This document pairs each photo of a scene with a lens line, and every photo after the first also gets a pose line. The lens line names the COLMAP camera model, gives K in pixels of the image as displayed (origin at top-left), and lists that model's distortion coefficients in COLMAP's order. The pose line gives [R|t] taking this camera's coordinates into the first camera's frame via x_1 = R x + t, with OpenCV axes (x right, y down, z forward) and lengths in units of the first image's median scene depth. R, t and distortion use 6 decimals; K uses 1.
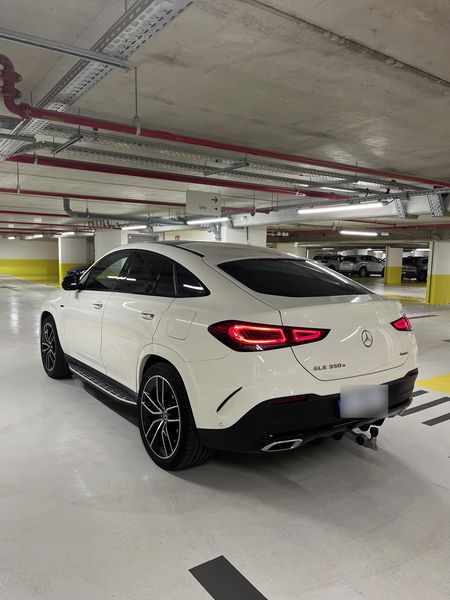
lens RADIAL K [[456.9, 0, 225.0], [0, 456.9, 300.0], [0, 0, 1]] dist [0.067106, -0.112020]
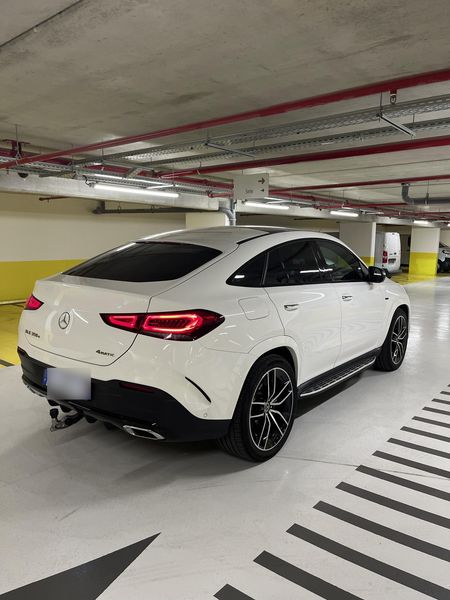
lens RADIAL K [[456.9, 0, 225.0], [0, 456.9, 300.0], [0, 0, 1]] dist [0.067106, -0.112020]
pose [[0.263182, 0.112179, -0.958202, 1.255394], [-0.101115, 0.990954, 0.088241, -0.076712], [0.959433, 0.073665, 0.272144, 0.990058]]
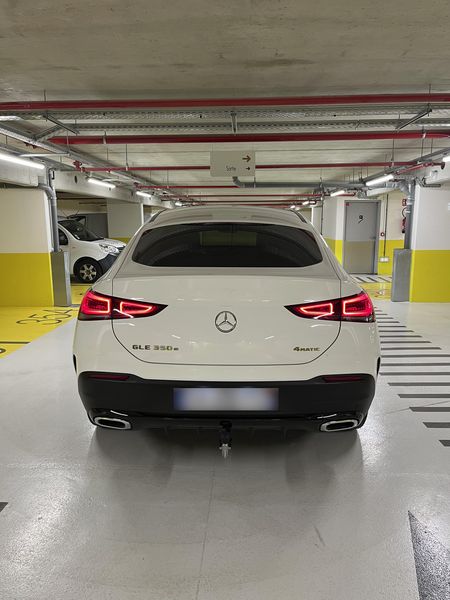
lens RADIAL K [[456.9, 0, 225.0], [0, 456.9, 300.0], [0, 0, 1]] dist [0.067106, -0.112020]
pose [[0.794531, 0.080379, -0.601881, 0.732102], [-0.040530, 0.996010, 0.079510, -0.015437], [0.605870, -0.038779, 0.794618, 0.346625]]
